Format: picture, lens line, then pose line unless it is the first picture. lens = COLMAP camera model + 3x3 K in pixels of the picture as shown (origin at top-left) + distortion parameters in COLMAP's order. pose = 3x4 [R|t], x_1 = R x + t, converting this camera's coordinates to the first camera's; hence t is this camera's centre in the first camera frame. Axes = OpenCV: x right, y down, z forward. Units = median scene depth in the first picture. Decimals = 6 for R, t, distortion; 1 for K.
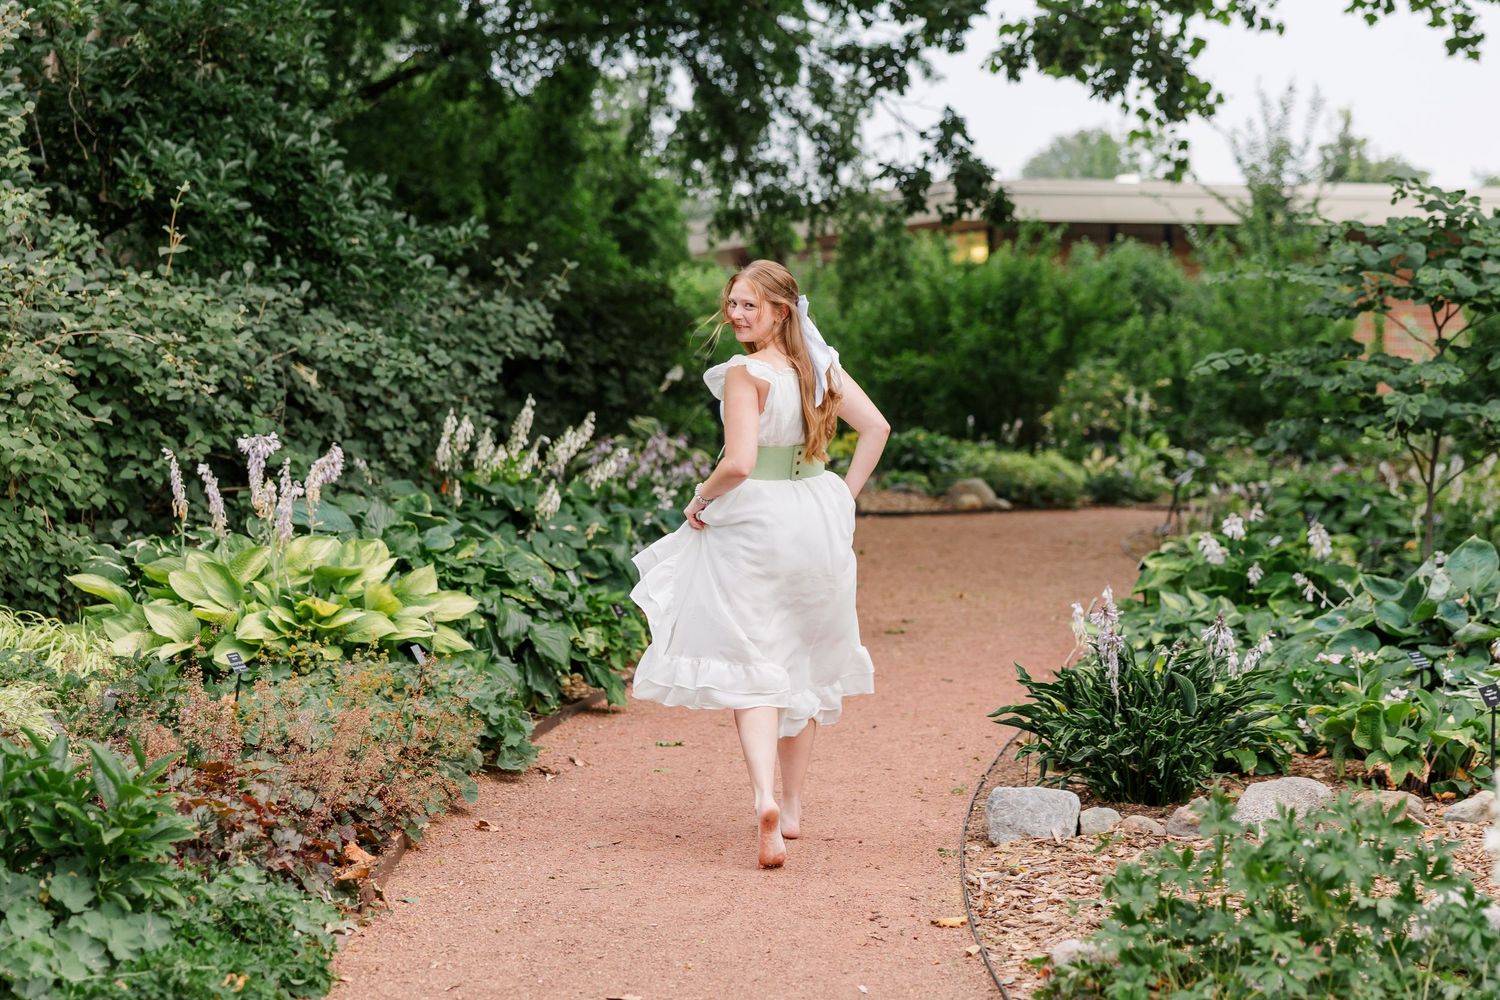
lens RADIAL K [[2591.8, 0, 749.0], [0, 2591.8, 503.2], [0, 0, 1]] dist [-0.086999, 0.000000]
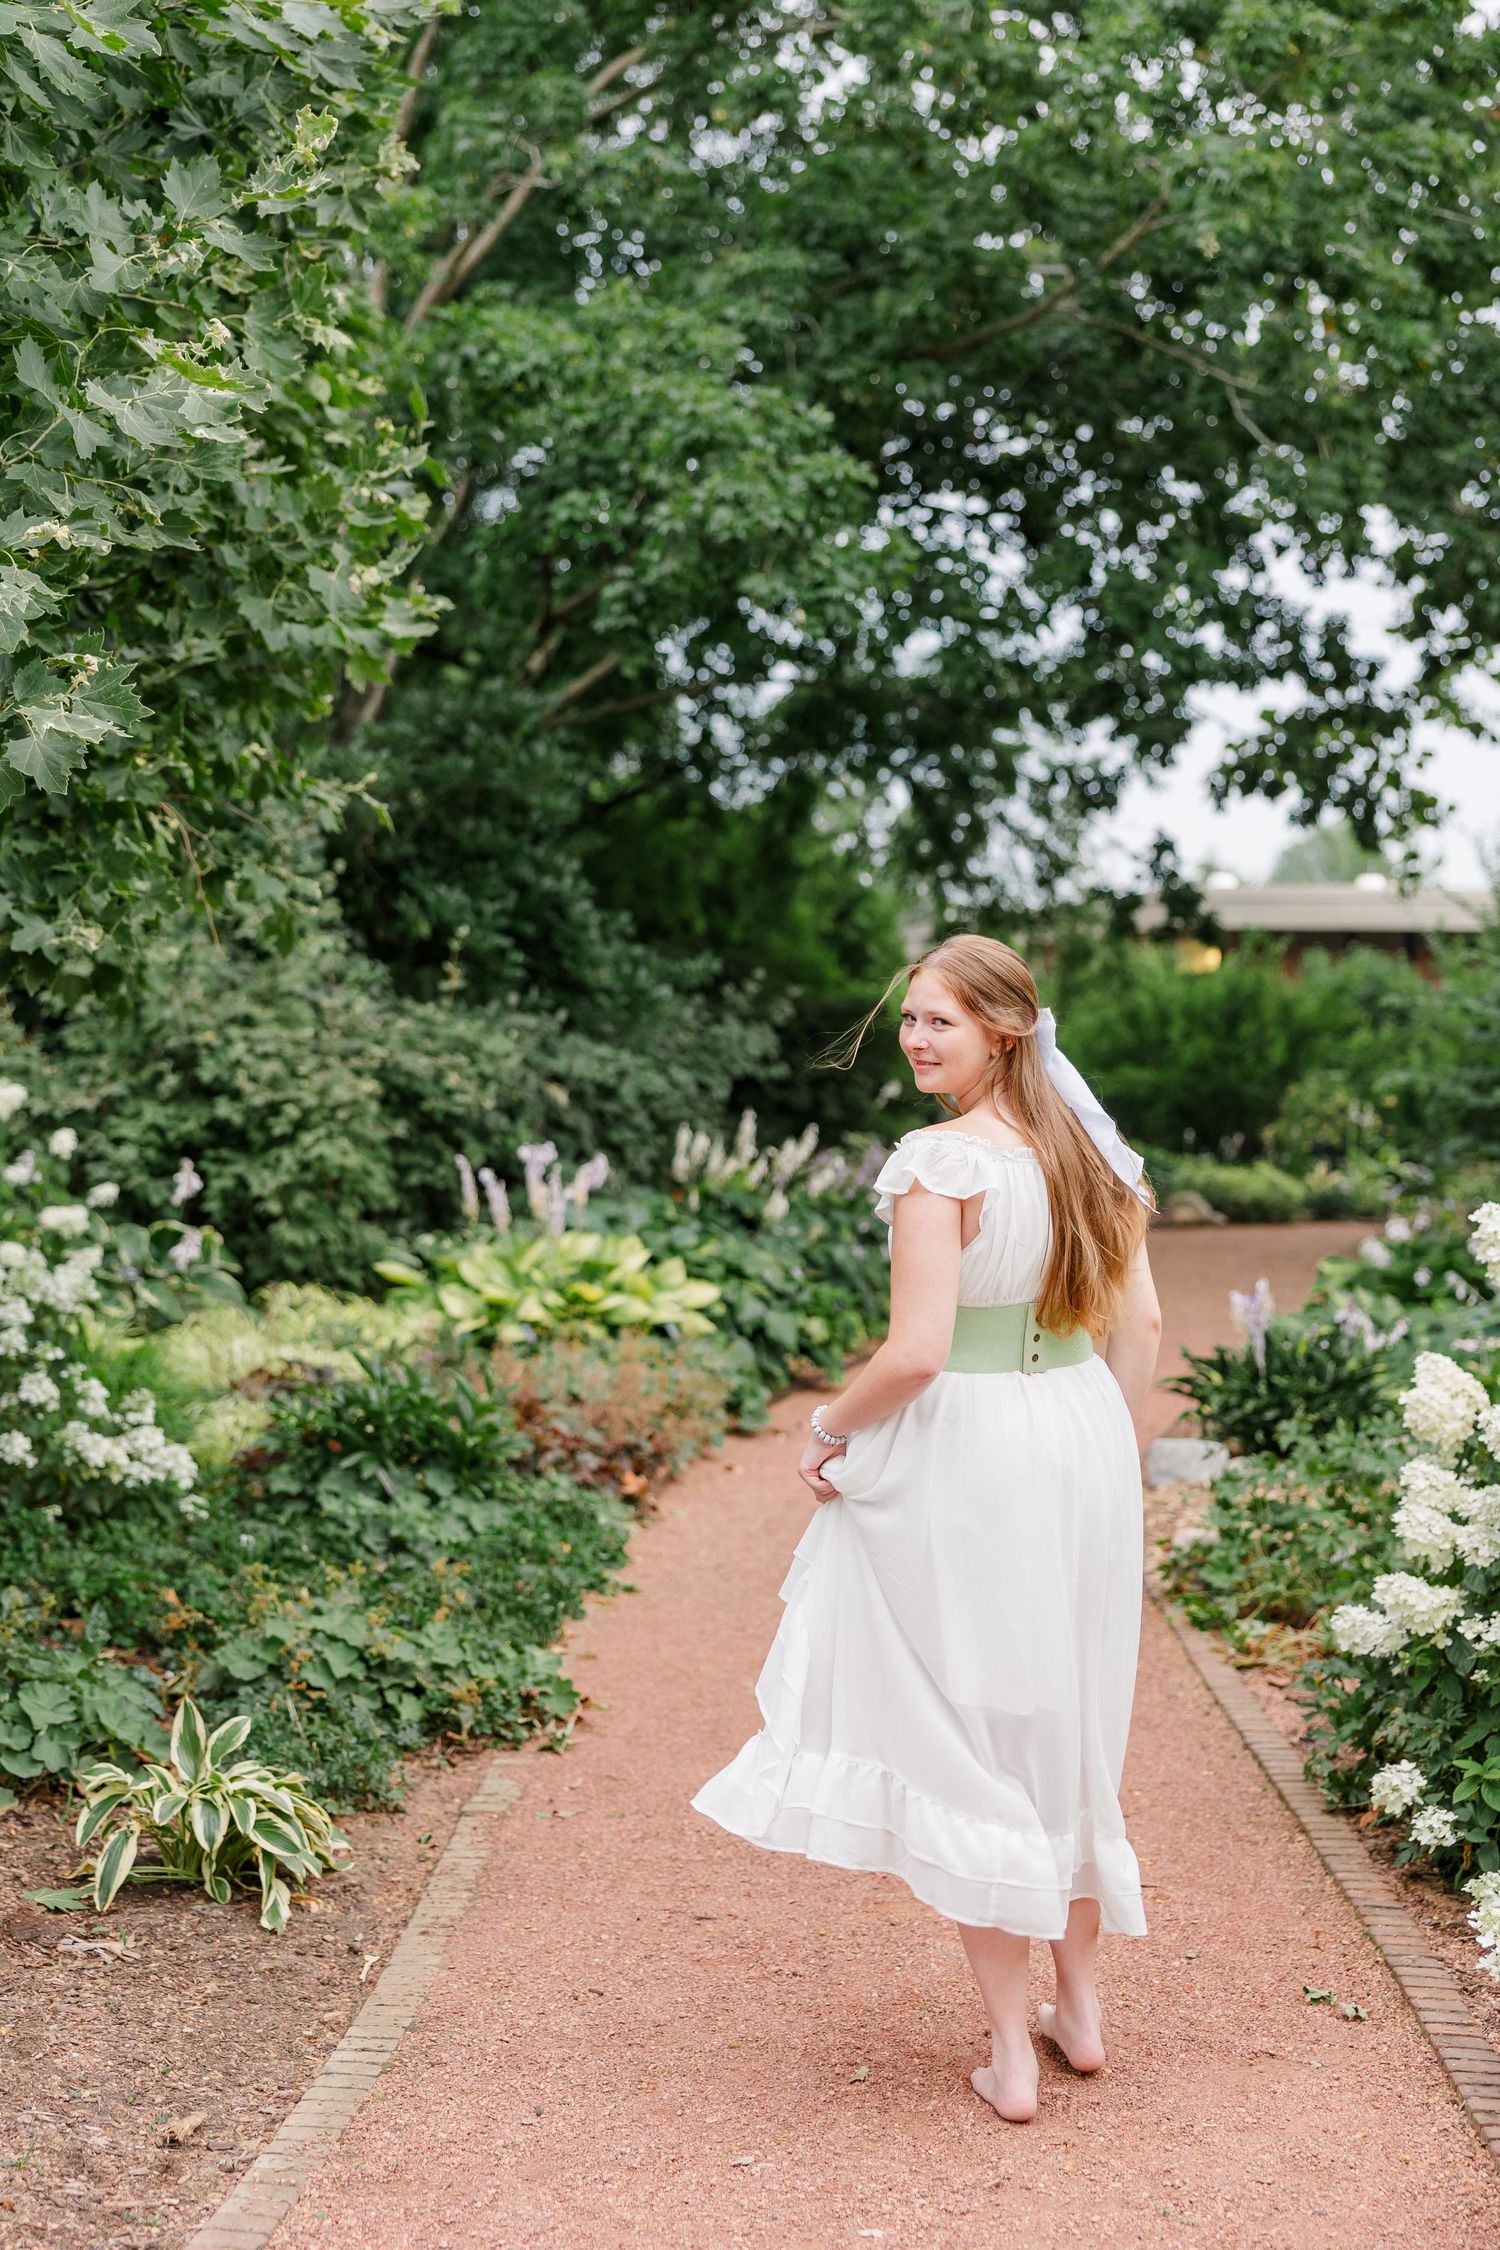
lens RADIAL K [[2983.4, 0, 738.0], [0, 2983.4, 1144.6], [0, 0, 1]] dist [0.217494, 0.000000]
pose [[0.996797, 0.003104, -0.079916, 0.009035], [-0.005343, 0.999599, -0.027825, 0.008499], [0.079798, 0.028163, 0.996413, -0.288707]]
